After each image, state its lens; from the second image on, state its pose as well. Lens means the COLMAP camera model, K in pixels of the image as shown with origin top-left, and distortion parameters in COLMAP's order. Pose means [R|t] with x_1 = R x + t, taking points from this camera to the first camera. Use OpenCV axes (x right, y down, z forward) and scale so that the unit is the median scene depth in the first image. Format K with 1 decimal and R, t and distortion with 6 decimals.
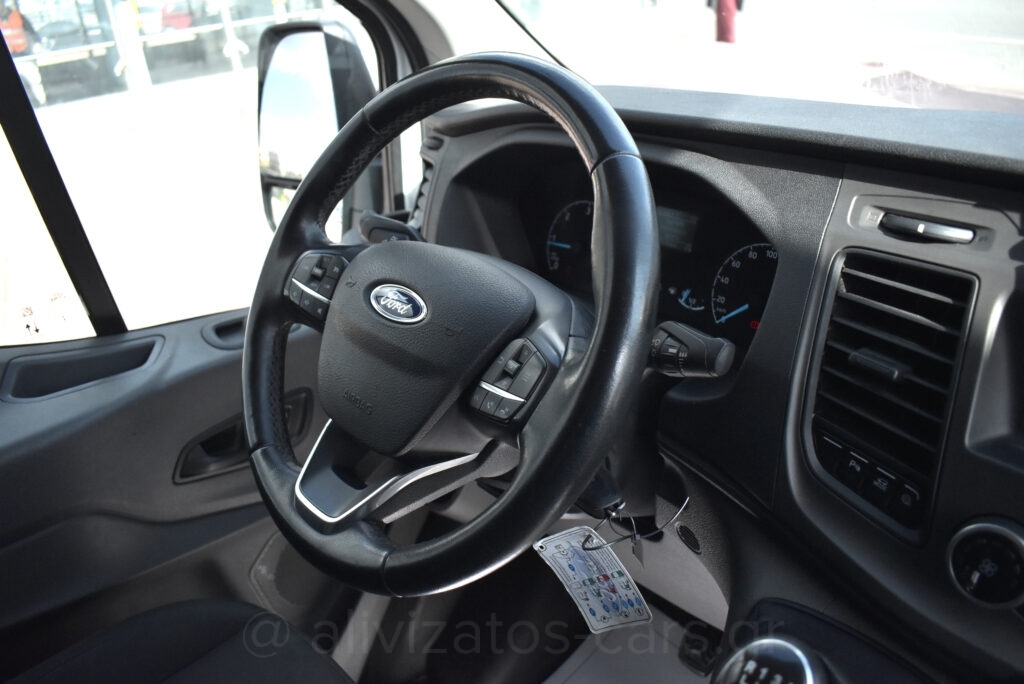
lens RADIAL K [[775.9, 0, 511.3], [0, 775.9, 366.3], [0, 0, 1]] dist [-0.084369, -0.005512]
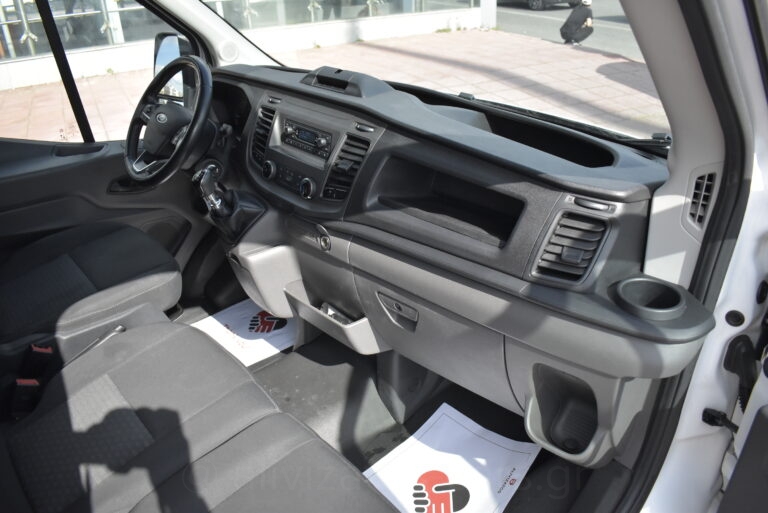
lens RADIAL K [[585.4, 0, 384.0], [0, 585.4, 256.5], [0, 0, 1]] dist [-0.131459, 0.059643]
pose [[0.998582, 0.053002, -0.004935, 1.013382], [-0.053008, 0.998594, -0.000932, 0.549336], [0.004879, 0.001192, 0.999987, -1.849493]]
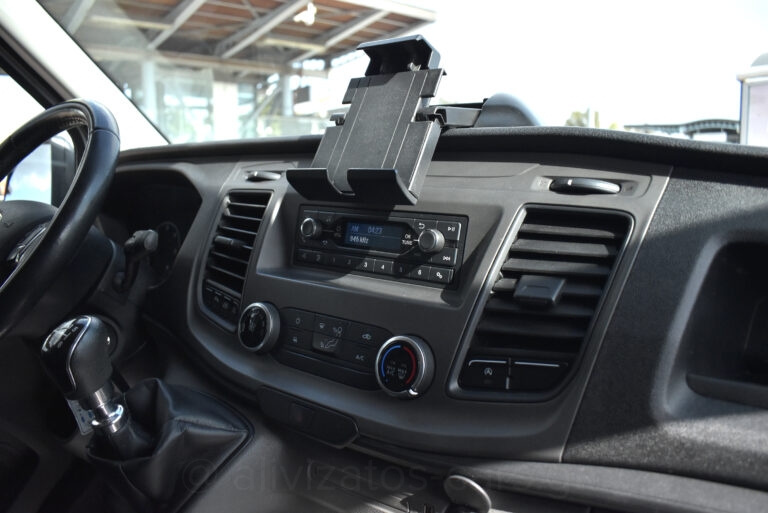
lens RADIAL K [[585.4, 0, 384.0], [0, 585.4, 256.5], [0, 0, 1]] dist [-0.131459, 0.059643]
pose [[0.981698, 0.065759, 0.178732, 0.495899], [0.001497, 0.935802, -0.352522, 0.429387], [-0.190440, 0.346338, 0.918577, -0.271457]]
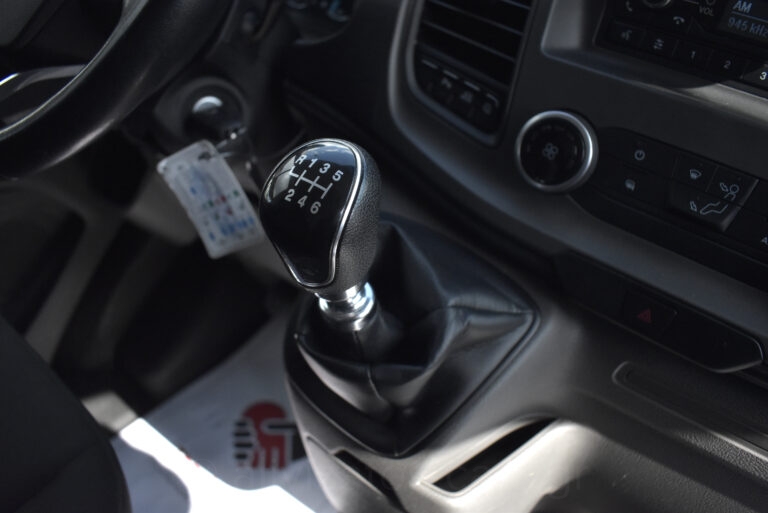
lens RADIAL K [[585.4, 0, 384.0], [0, 585.4, 256.5], [0, 0, 1]] dist [-0.131459, 0.059643]
pose [[0.969193, 0.059979, 0.238888, 0.153672], [-0.085548, 0.991489, 0.098139, 0.258193], [-0.230969, -0.115552, 0.966075, 0.161170]]
